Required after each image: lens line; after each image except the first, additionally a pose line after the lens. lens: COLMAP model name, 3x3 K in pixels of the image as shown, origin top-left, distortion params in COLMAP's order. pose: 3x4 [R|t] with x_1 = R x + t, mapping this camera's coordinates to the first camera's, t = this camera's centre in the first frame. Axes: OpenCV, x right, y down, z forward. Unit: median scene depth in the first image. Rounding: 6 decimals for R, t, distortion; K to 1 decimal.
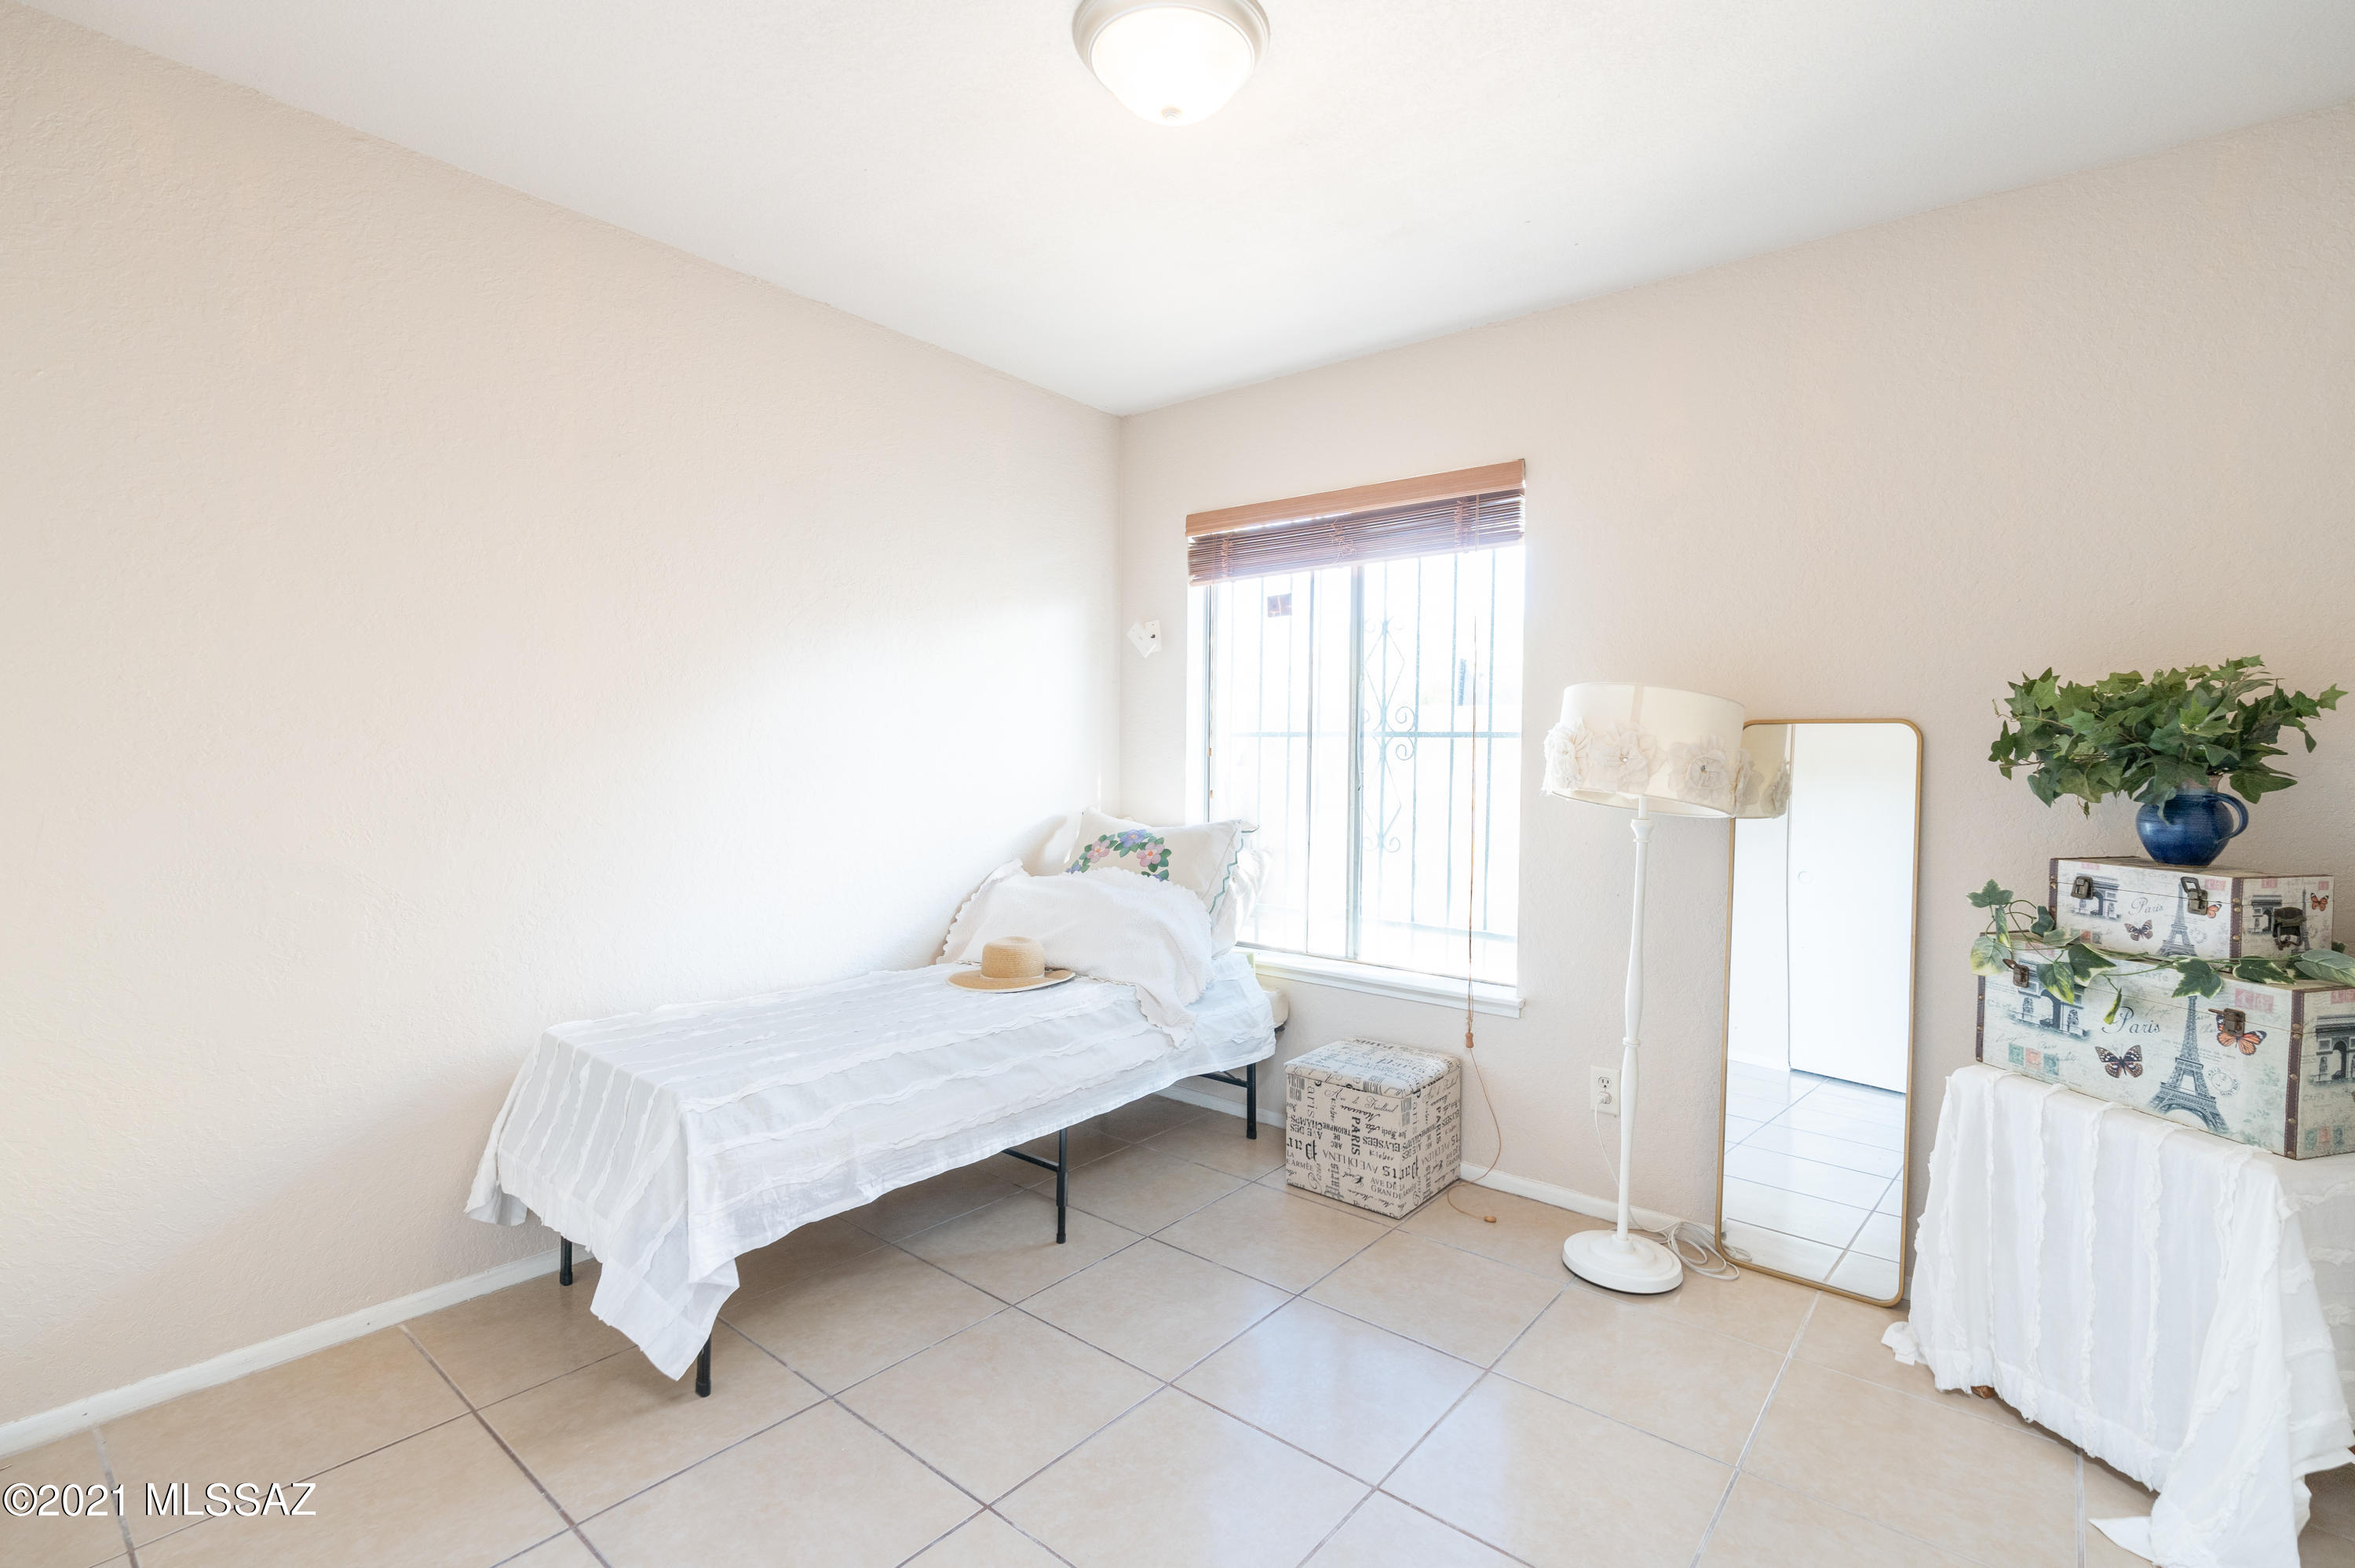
lens RADIAL K [[1070.4, 0, 1178.3], [0, 1070.4, 788.2], [0, 0, 1]] dist [-0.014853, 0.004836]
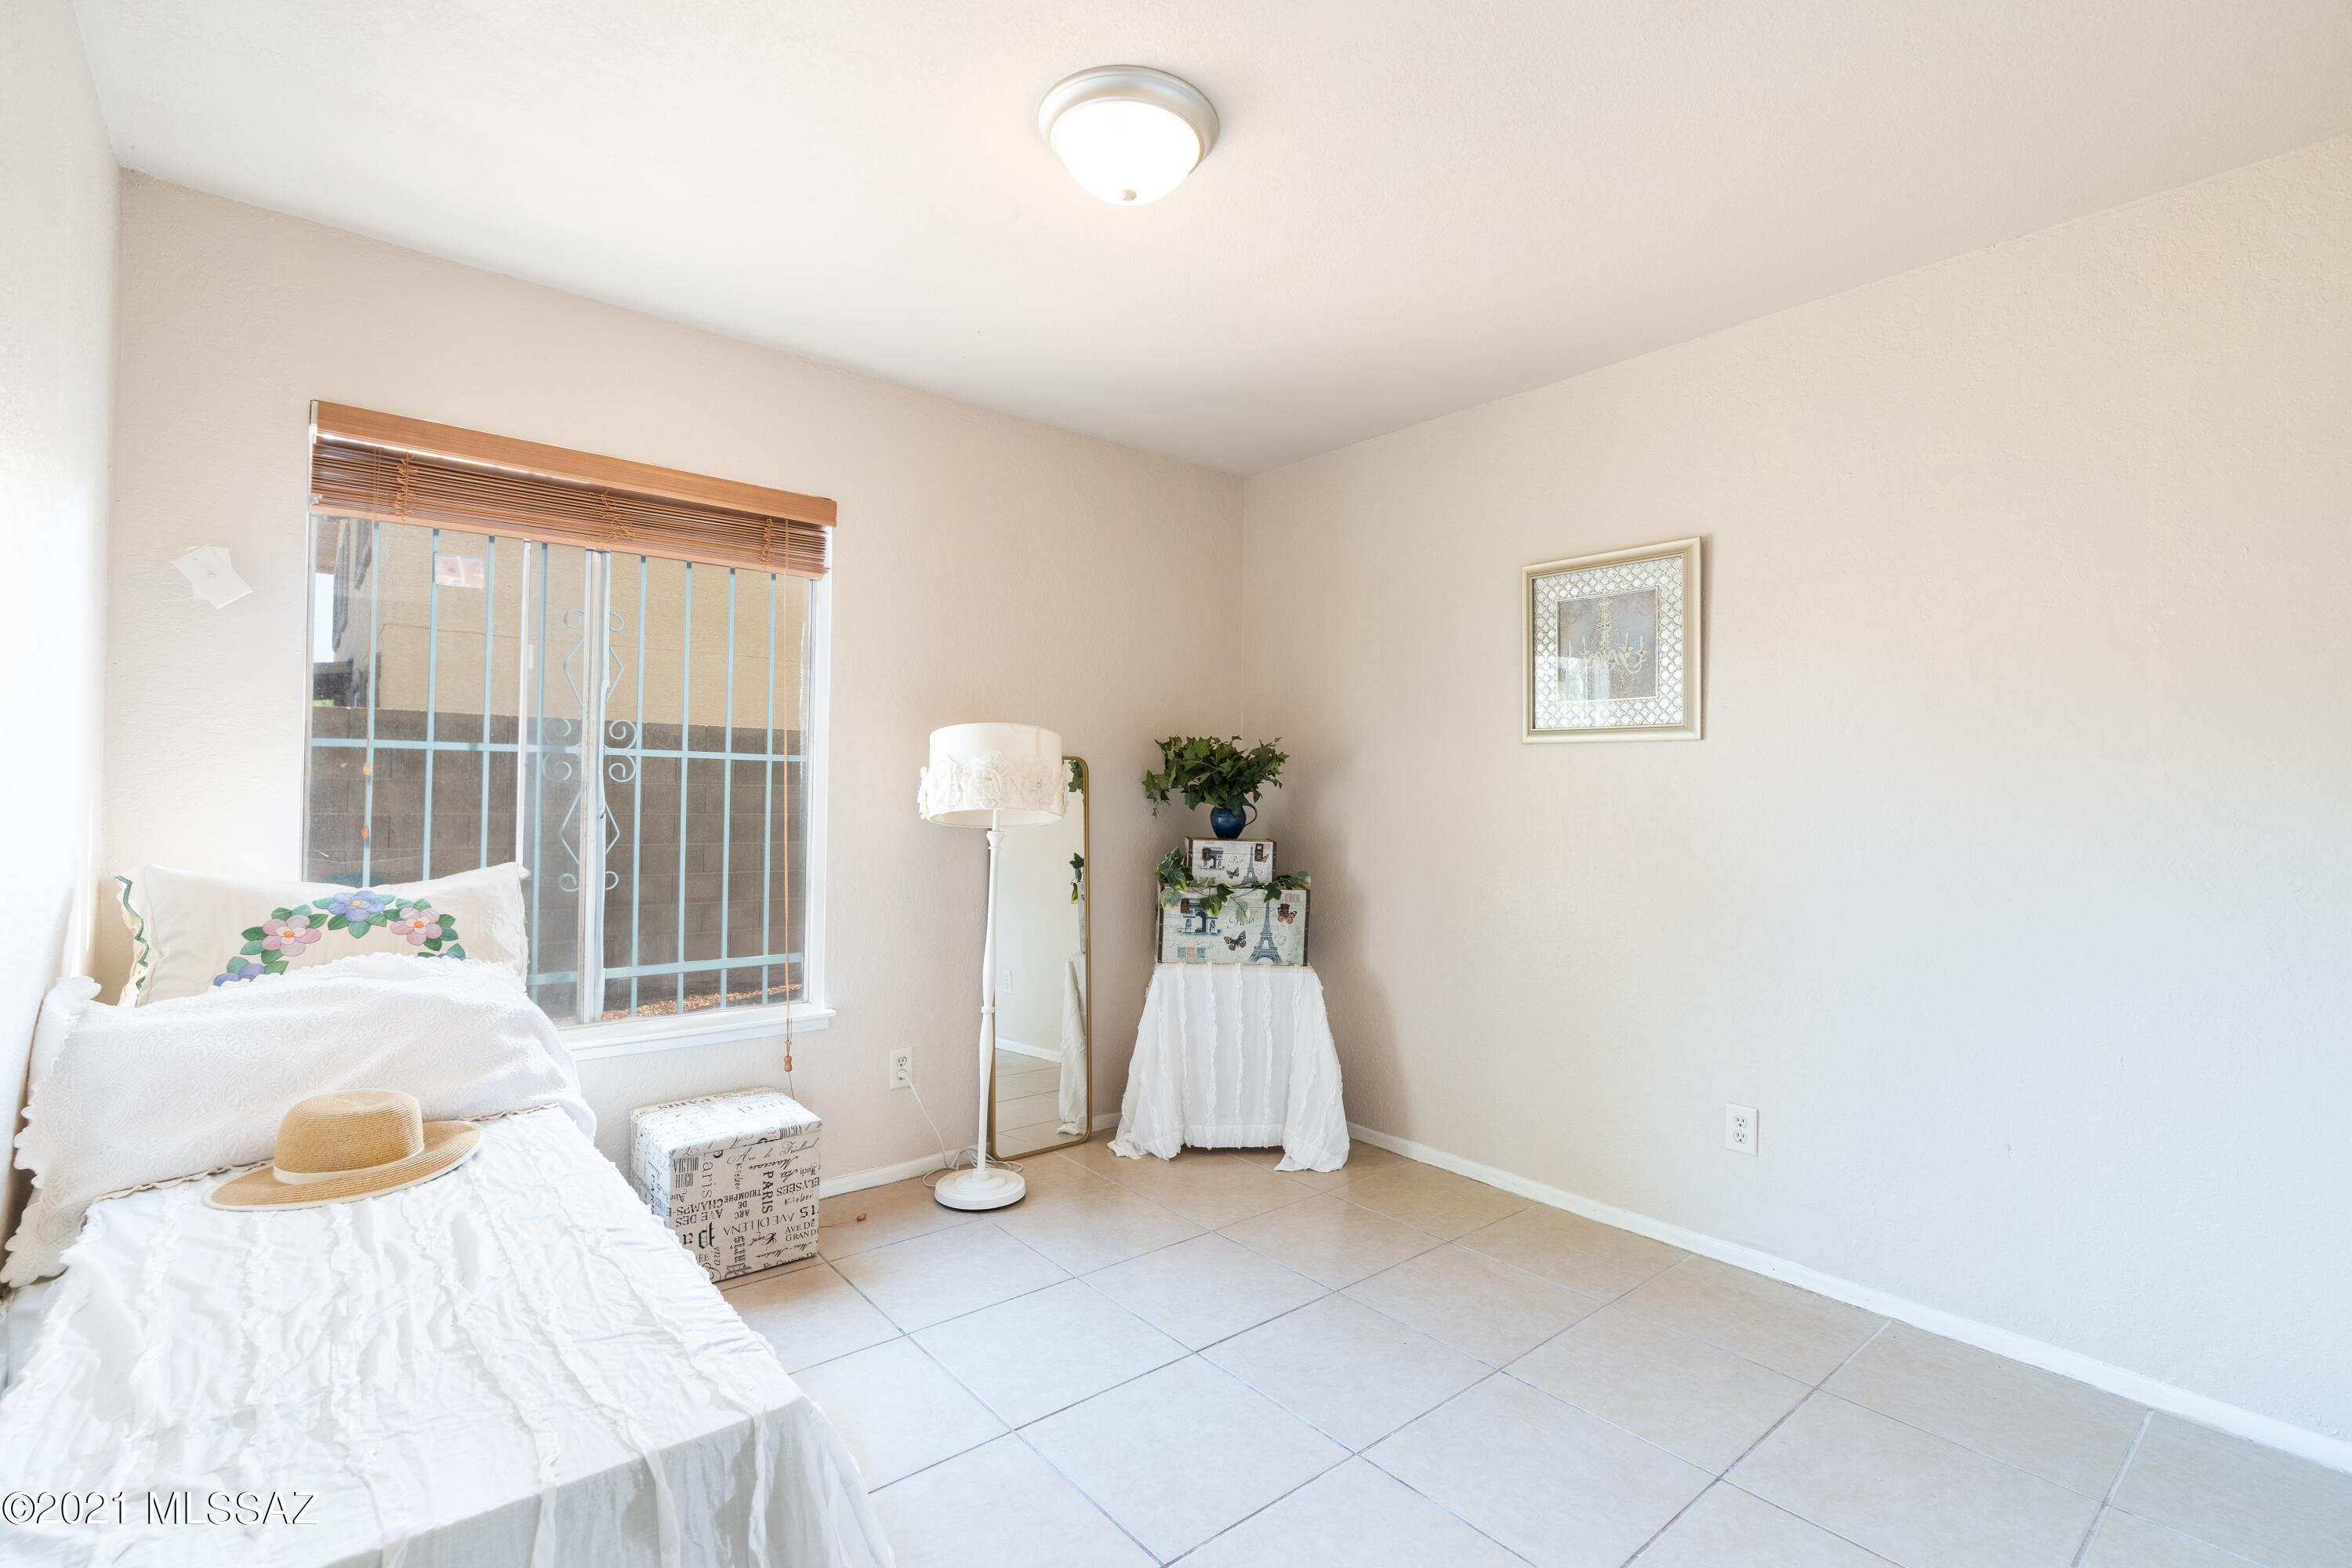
lens RADIAL K [[1069.2, 0, 1175.5], [0, 1069.2, 780.7], [0, 0, 1]] dist [-0.014853, 0.004836]
pose [[0.179549, -0.001528, 0.983748, -0.988782], [0.015641, 0.999877, -0.001302, -0.032883], [-0.983625, 0.015621, 0.179550, 0.710784]]
